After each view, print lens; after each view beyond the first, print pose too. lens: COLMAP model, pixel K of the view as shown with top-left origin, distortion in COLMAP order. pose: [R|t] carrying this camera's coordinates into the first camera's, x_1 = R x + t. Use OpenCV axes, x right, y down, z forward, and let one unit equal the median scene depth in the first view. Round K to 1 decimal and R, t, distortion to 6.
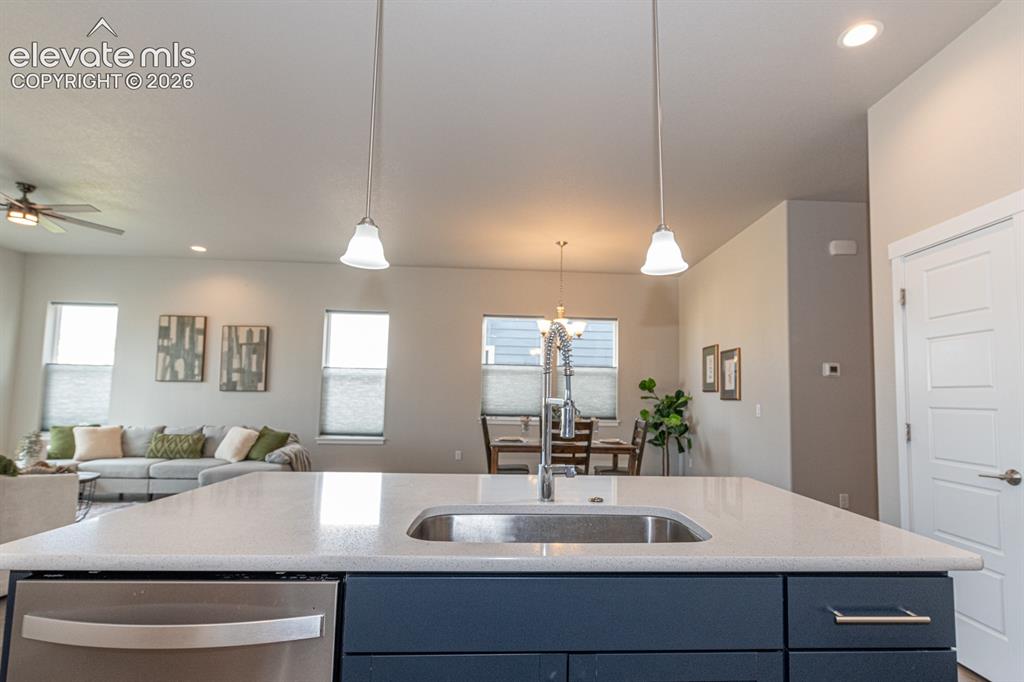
lens RADIAL K [[473.9, 0, 539.3], [0, 473.9, 366.6], [0, 0, 1]] dist [-0.003612, -0.000240]
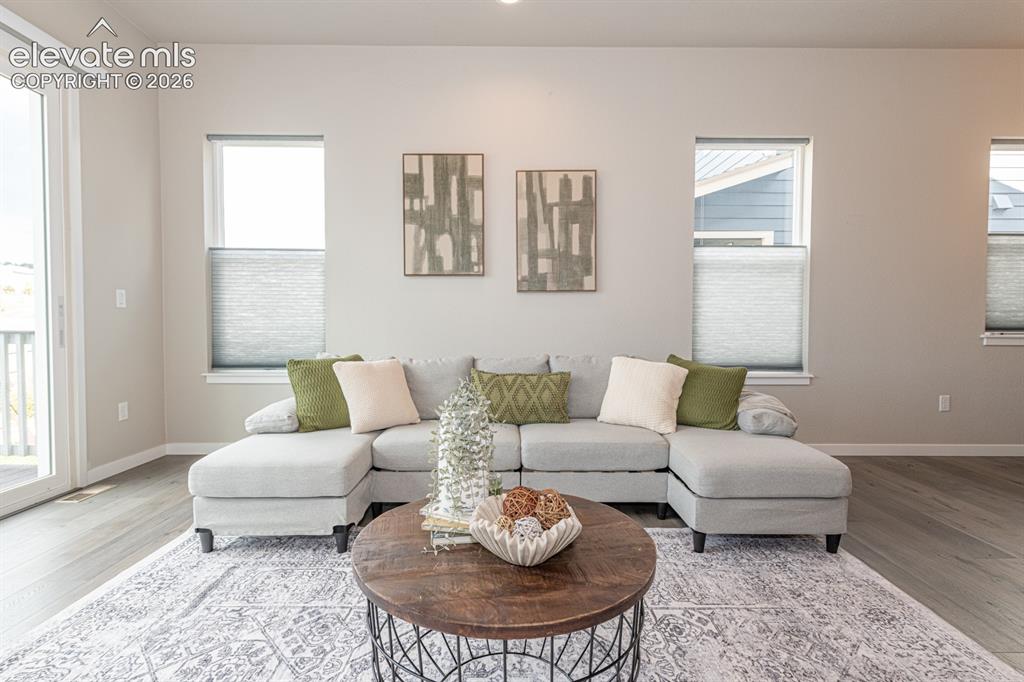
lens RADIAL K [[492.8, 0, 512.3], [0, 492.8, 334.3], [0, 0, 1]] dist [0.003492, -0.001353]
pose [[0.997985, -0.013294, -0.062039, -0.645297], [0.019028, 0.995507, 0.092758, 0.047121], [0.060527, -0.093752, 0.993754, 0.427260]]
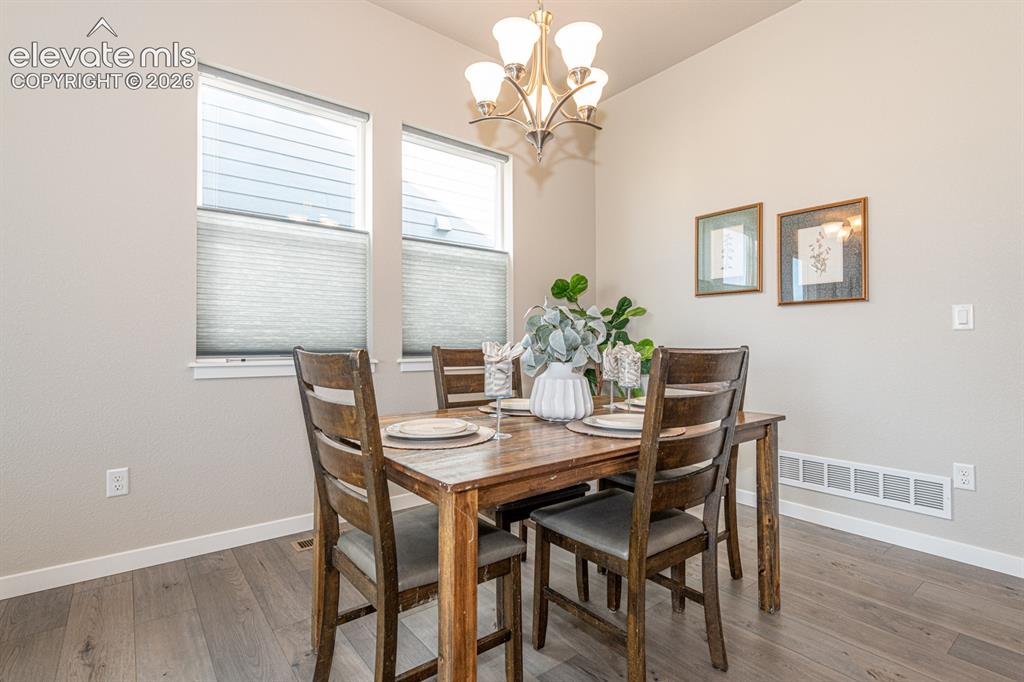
lens RADIAL K [[492.8, 0, 510.6], [0, 492.8, 338.8], [0, 0, 1]] dist [0.003492, -0.001353]
pose [[0.821031, -0.016248, 0.570653, -0.146487], [-0.021320, 0.998025, 0.059090, 0.067091], [-0.570486, -0.060681, 0.819063, 0.599000]]
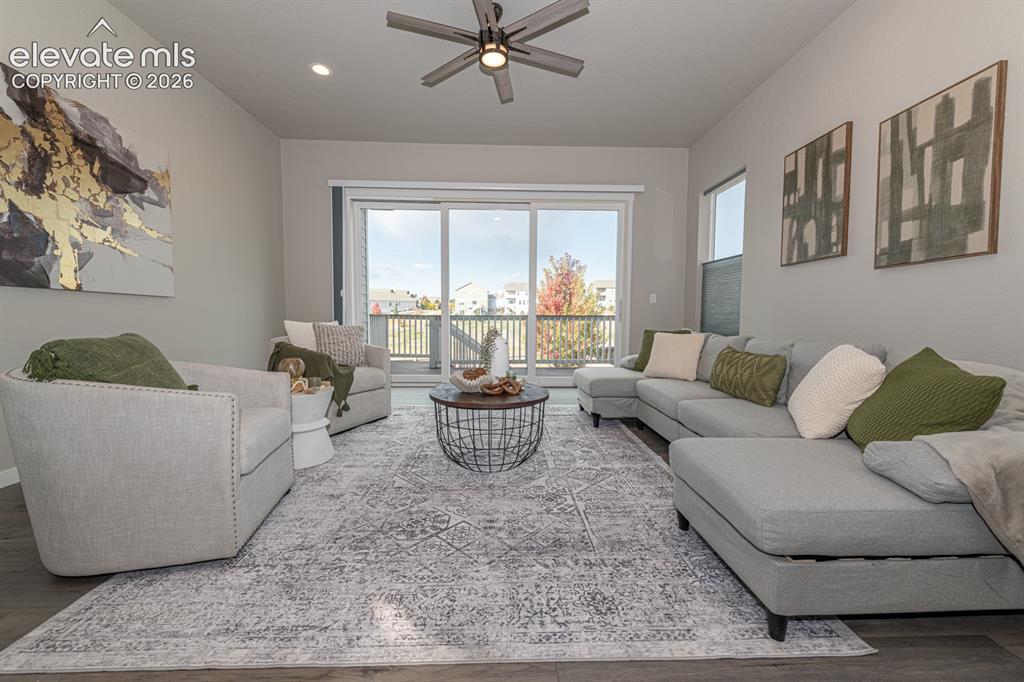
lens RADIAL K [[400.7, 0, 514.0], [0, 400.7, 334.3], [0, 0, 1]] dist [0.007808, -0.001935]
pose [[-0.032597, 0.029223, -0.999041, -0.270267], [0.058880, 0.997893, 0.027268, 0.083561], [0.997733, -0.057935, -0.034249, 0.658300]]
